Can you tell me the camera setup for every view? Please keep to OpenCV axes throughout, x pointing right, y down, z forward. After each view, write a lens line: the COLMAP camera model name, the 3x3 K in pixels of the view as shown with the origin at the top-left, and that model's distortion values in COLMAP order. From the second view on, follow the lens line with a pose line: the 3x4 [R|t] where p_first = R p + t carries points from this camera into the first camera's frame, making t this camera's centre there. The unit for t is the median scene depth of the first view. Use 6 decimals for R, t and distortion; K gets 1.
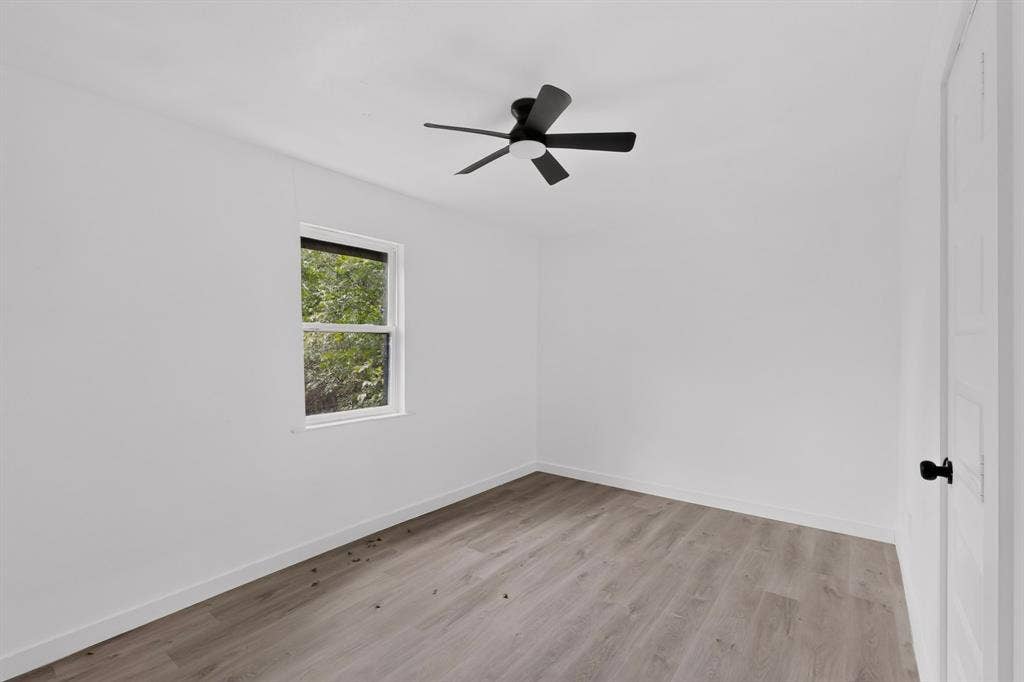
lens RADIAL K [[453.5, 0, 510.9], [0, 453.5, 343.6], [0, 0, 1]] dist [0.000391, -0.000025]
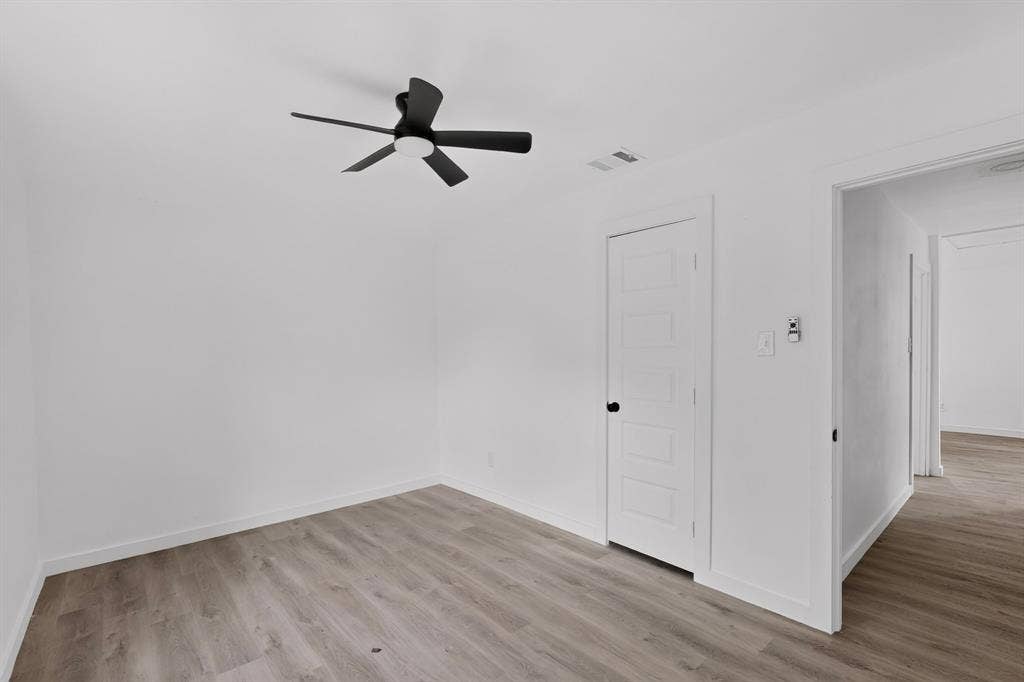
lens RADIAL K [[453.5, 0, 510.9], [0, 453.5, 343.6], [0, 0, 1]] dist [0.000391, -0.000025]
pose [[0.207160, 0.016822, 0.978162, -1.051678], [0.019234, 0.999589, -0.021264, 0.003979], [-0.978118, 0.023219, 0.206751, 0.735826]]
